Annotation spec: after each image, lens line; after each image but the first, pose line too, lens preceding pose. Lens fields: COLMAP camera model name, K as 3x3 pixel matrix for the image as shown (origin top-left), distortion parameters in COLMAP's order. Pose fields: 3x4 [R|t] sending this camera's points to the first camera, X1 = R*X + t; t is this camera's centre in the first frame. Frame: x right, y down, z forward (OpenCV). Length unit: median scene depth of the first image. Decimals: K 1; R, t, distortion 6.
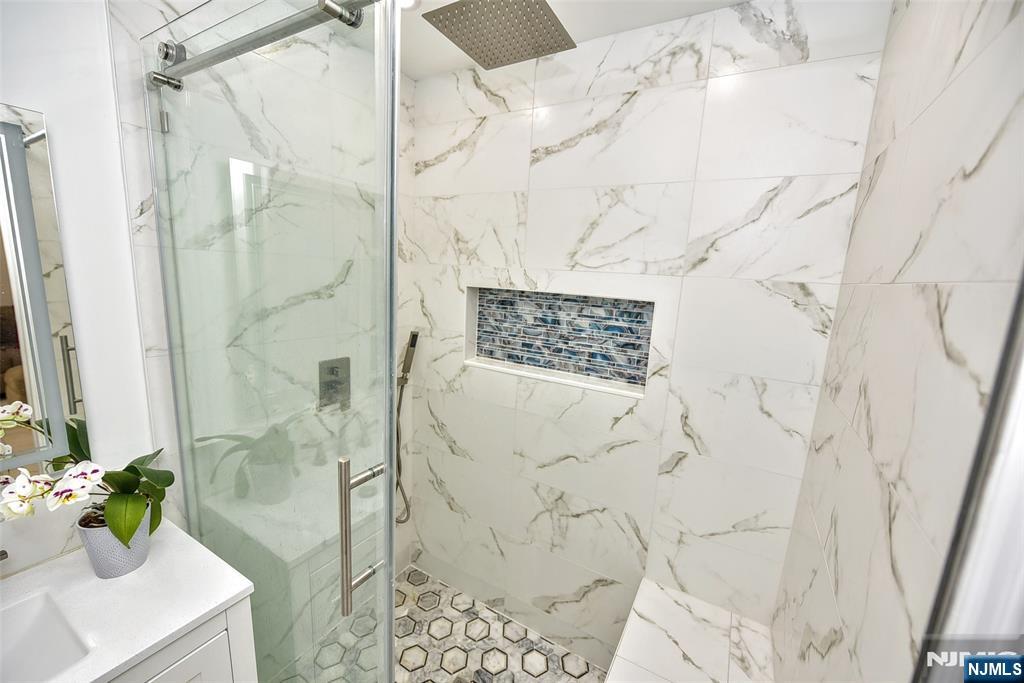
lens RADIAL K [[403.3, 0, 513.6], [0, 403.3, 344.2], [0, 0, 1]] dist [0.001342, -0.001413]
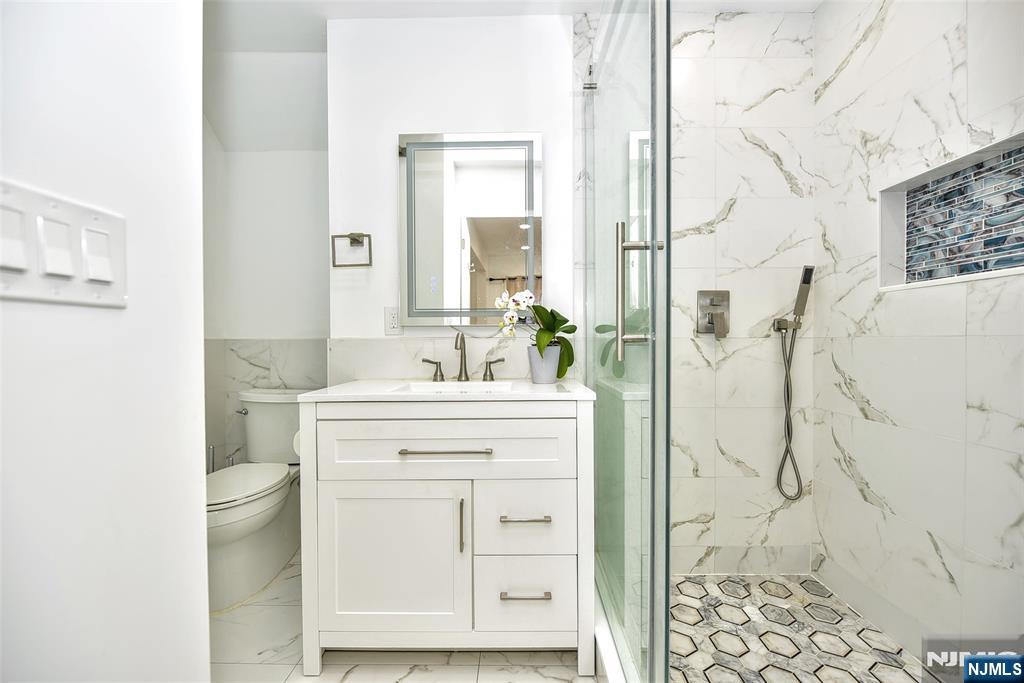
lens RADIAL K [[403.3, 0, 515.7], [0, 403.3, 341.7], [0, 0, 1]] dist [0.001342, -0.001413]
pose [[0.487798, -0.045424, -0.871774, 0.208551], [-0.141839, 0.981251, -0.130494, 0.344021], [0.861356, 0.187306, 0.472209, 0.053289]]
